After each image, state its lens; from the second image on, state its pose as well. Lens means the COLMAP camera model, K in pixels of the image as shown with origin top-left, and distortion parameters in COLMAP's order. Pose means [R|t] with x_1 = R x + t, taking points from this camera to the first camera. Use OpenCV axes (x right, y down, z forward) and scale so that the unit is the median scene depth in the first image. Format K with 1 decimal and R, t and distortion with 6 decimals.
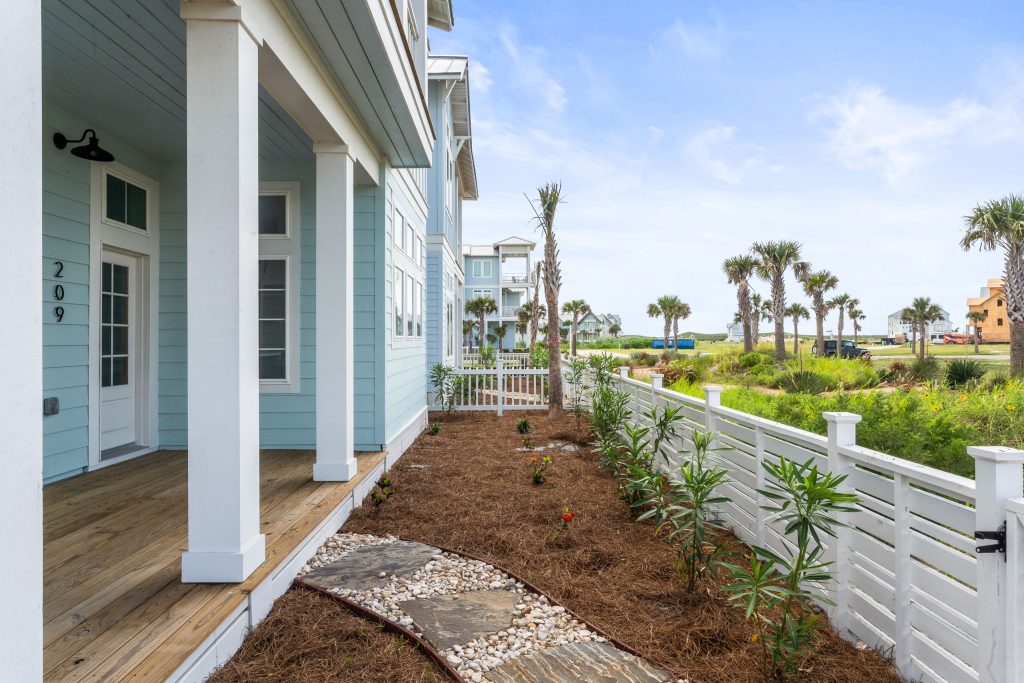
lens RADIAL K [[617.8, 0, 511.8], [0, 617.8, 339.3], [0, 0, 1]] dist [-0.017108, 0.003481]
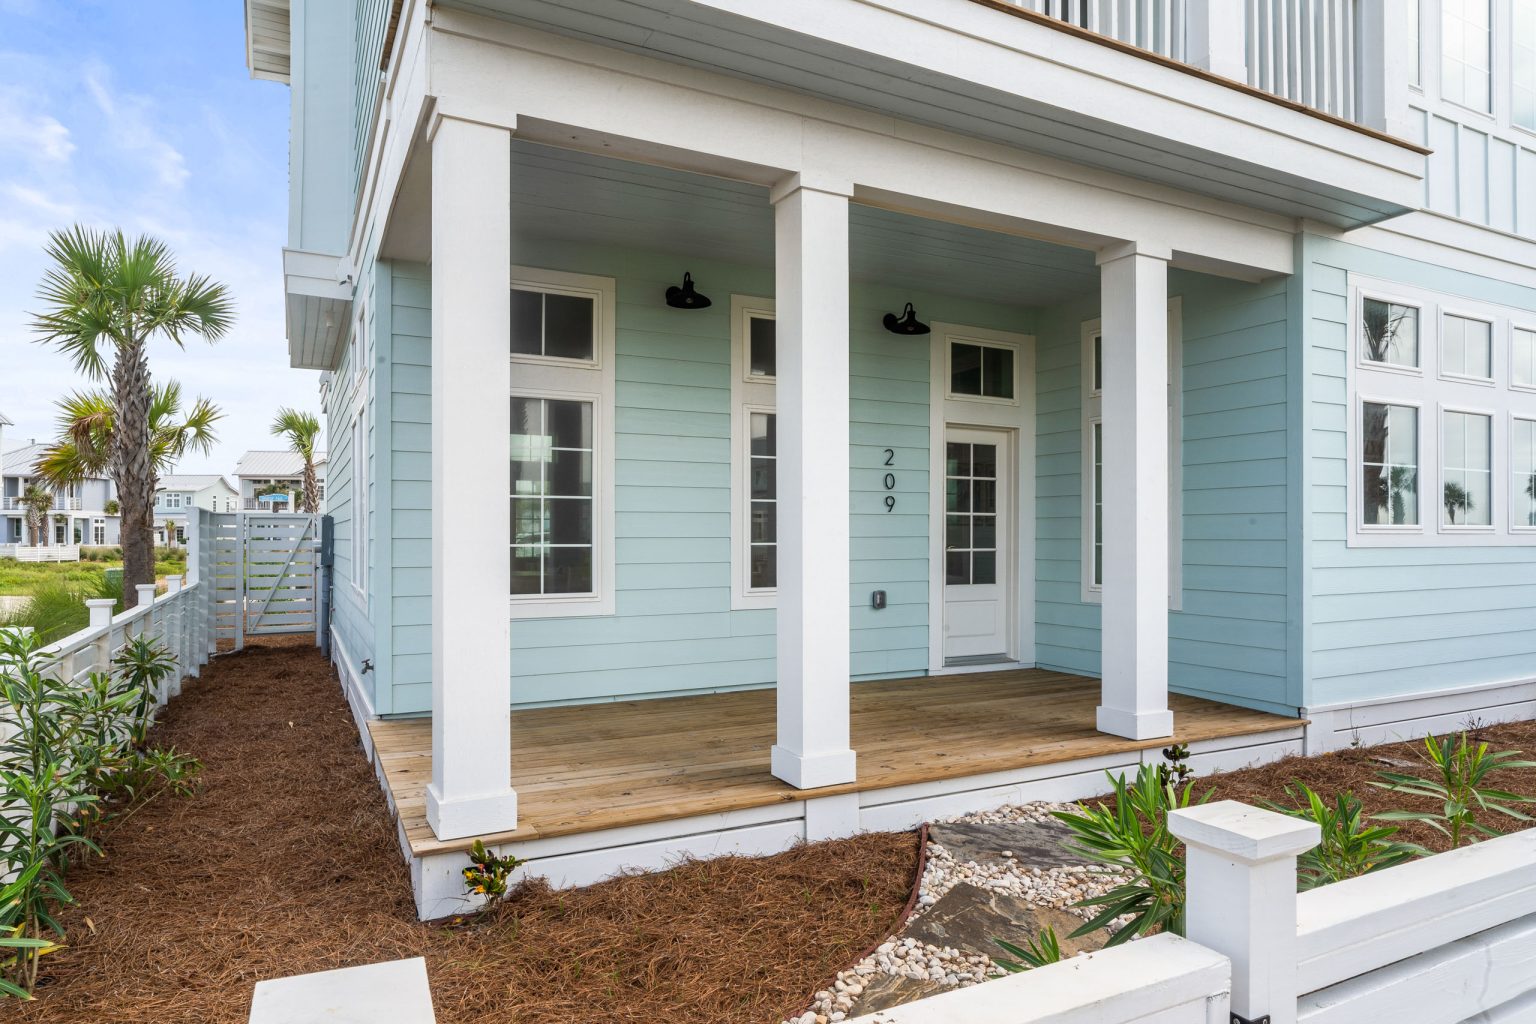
lens RADIAL K [[926.7, 0, 760.6], [0, 926.7, 525.5], [0, 0, 1]] dist [-0.017108, 0.003481]
pose [[0.434775, -0.005030, -0.900525, 0.437314], [-0.000635, 0.999982, -0.005892, 0.001157], [0.900539, 0.003134, 0.434764, 0.178843]]
